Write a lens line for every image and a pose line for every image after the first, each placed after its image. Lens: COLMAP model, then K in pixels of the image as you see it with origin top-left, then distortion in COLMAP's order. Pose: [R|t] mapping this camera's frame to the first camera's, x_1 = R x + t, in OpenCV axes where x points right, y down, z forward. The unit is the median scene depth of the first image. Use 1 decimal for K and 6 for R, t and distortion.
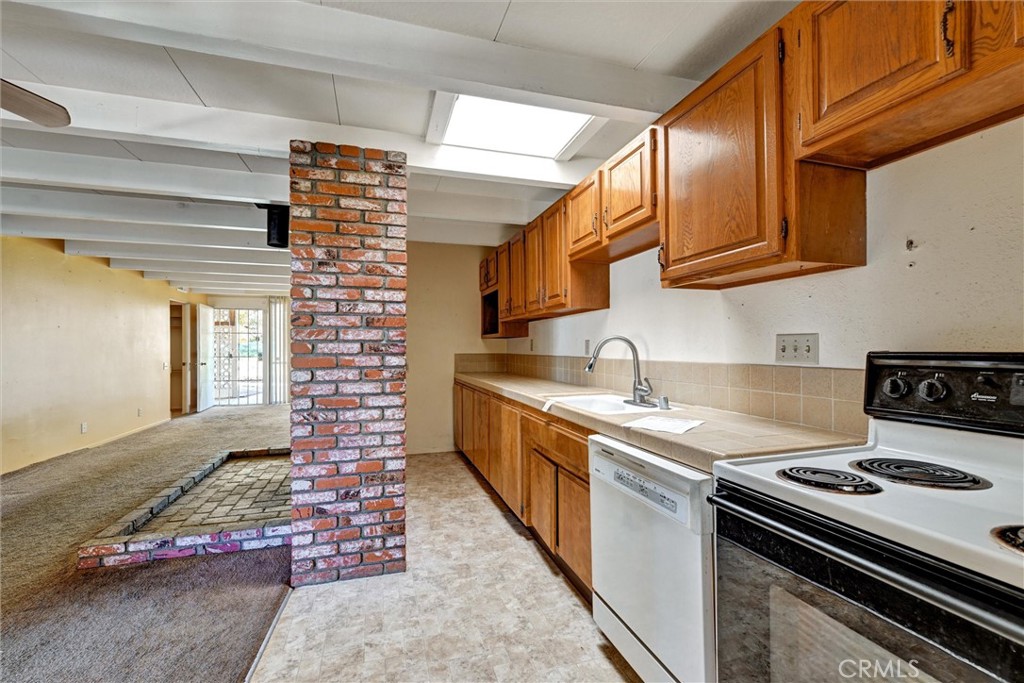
lens RADIAL K [[401.1, 0, 492.0], [0, 401.1, 345.8], [0, 0, 1]] dist [-0.000394, -0.000035]
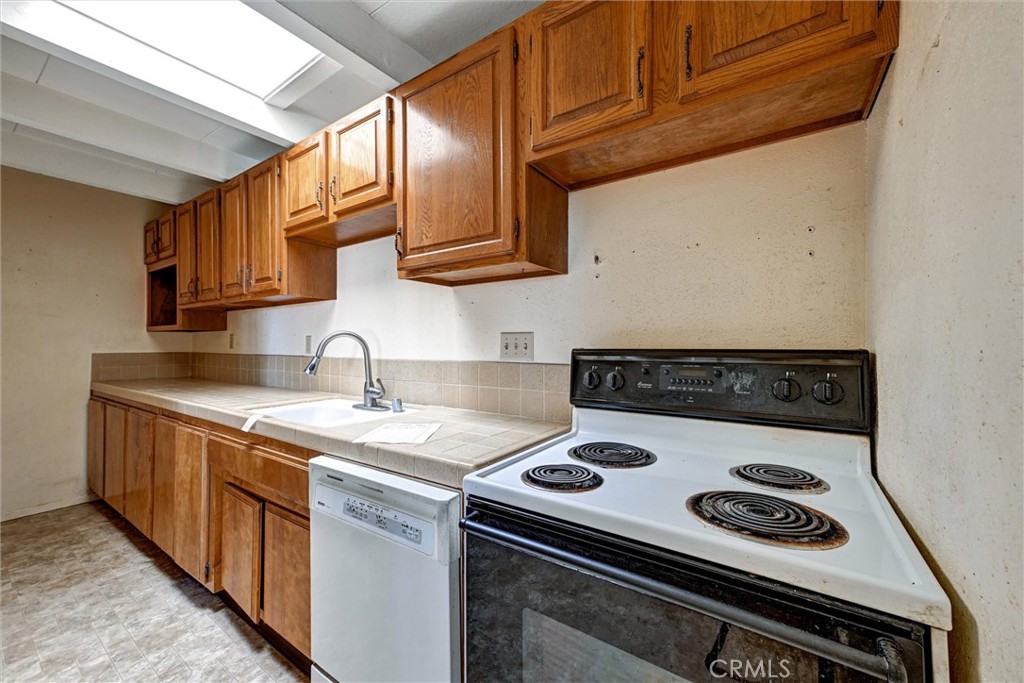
lens RADIAL K [[403.6, 0, 490.4], [0, 403.6, 338.9], [0, 0, 1]] dist [0.019092, 0.000172]
pose [[0.792437, 0.010063, 0.609871, 0.031867], [-0.004534, 0.999933, -0.010608, -0.000078], [-0.609937, 0.005641, 0.792430, 0.138327]]
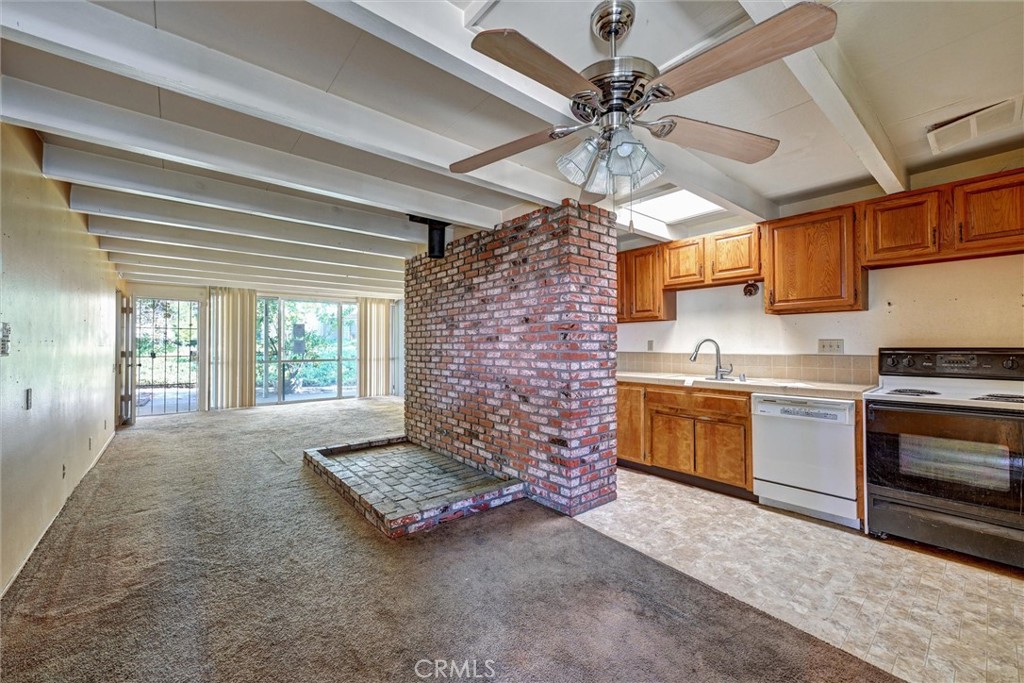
lens RADIAL K [[394.5, 0, 508.1], [0, 394.5, 340.6], [0, 0, 1]] dist [0.001038, 0.000053]
pose [[0.919360, 0.005875, 0.393373, -1.207103], [-0.002337, 0.999952, -0.009472, -0.000201], [-0.393410, 0.007789, 0.919330, -0.179524]]
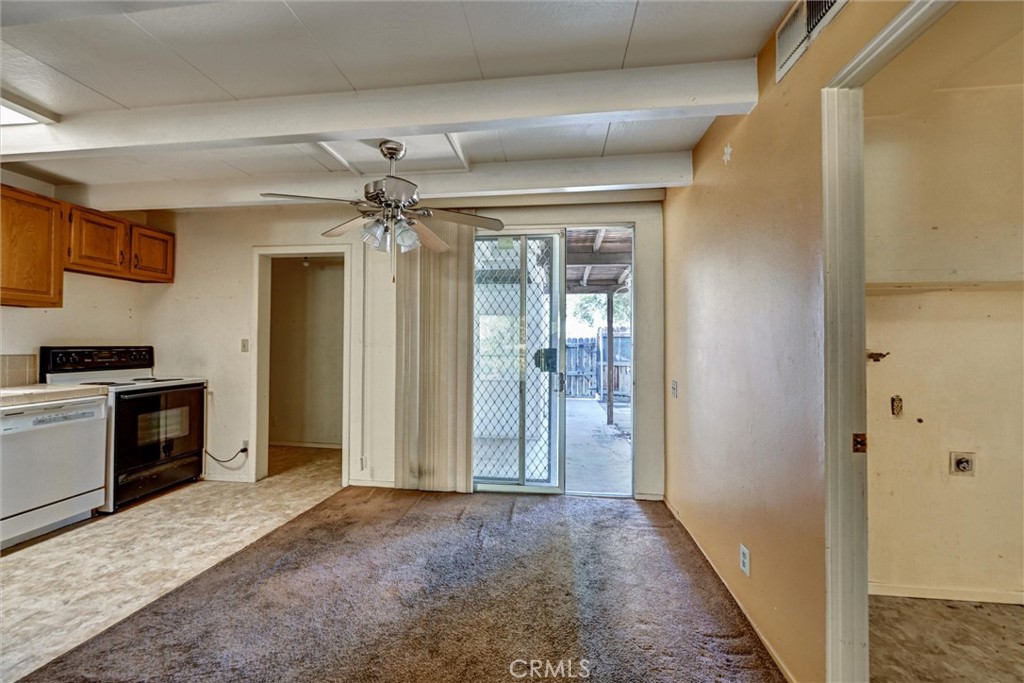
lens RADIAL K [[402.9, 0, 507.7], [0, 402.9, 339.0], [0, 0, 1]] dist [-0.000874, -0.000156]
pose [[-0.912149, 0.004557, 0.409834, -1.537521], [-0.004629, 0.999760, -0.021419, 0.004530], [-0.409834, -0.021434, -0.911908, 1.231695]]
